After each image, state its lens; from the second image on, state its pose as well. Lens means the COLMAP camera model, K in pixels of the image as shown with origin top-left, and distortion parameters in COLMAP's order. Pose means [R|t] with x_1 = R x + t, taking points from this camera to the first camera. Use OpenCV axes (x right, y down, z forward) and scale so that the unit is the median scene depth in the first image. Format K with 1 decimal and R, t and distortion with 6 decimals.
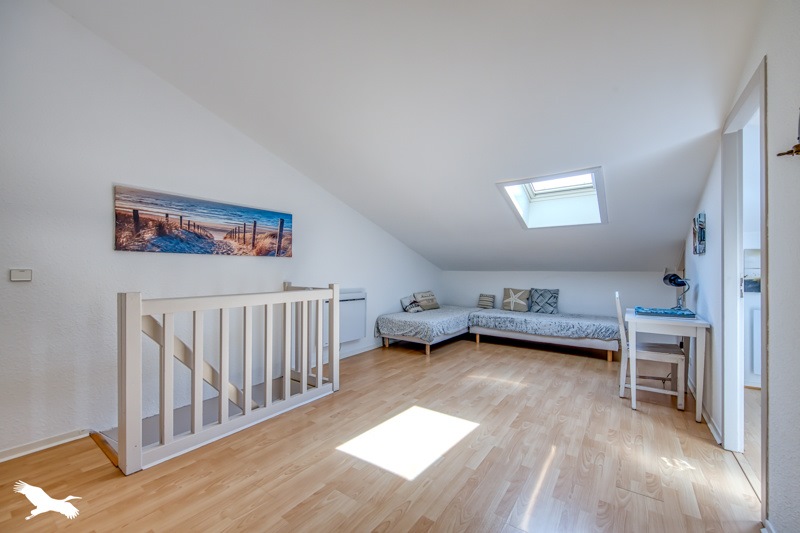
lens RADIAL K [[360.9, 0, 402.7], [0, 360.9, 269.7], [0, 0, 1]] dist [0.023015, 0.000146]
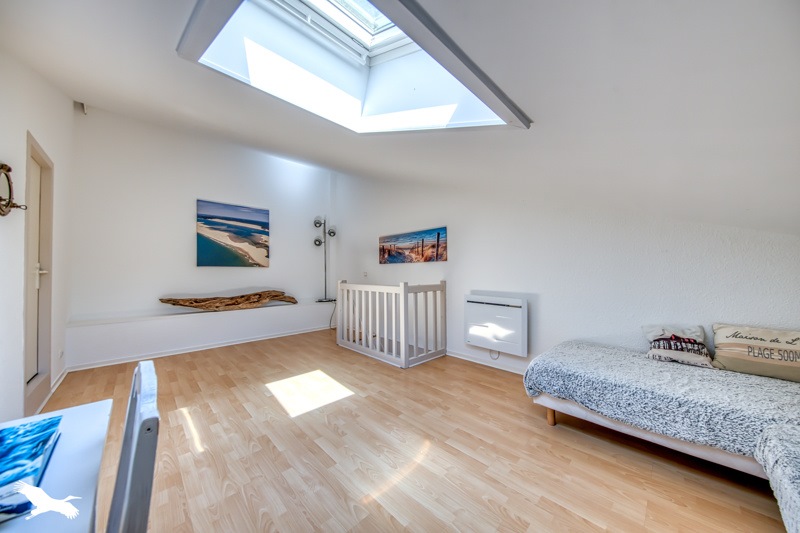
lens RADIAL K [[272.6, 0, 404.3], [0, 272.6, 269.4], [0, 0, 1]] dist [0.000353, -0.000113]
pose [[-0.229857, -0.006332, -0.973204, 0.749054], [0.009928, 0.999912, -0.008850, 0.001948], [0.973174, -0.011696, -0.229773, 1.248618]]
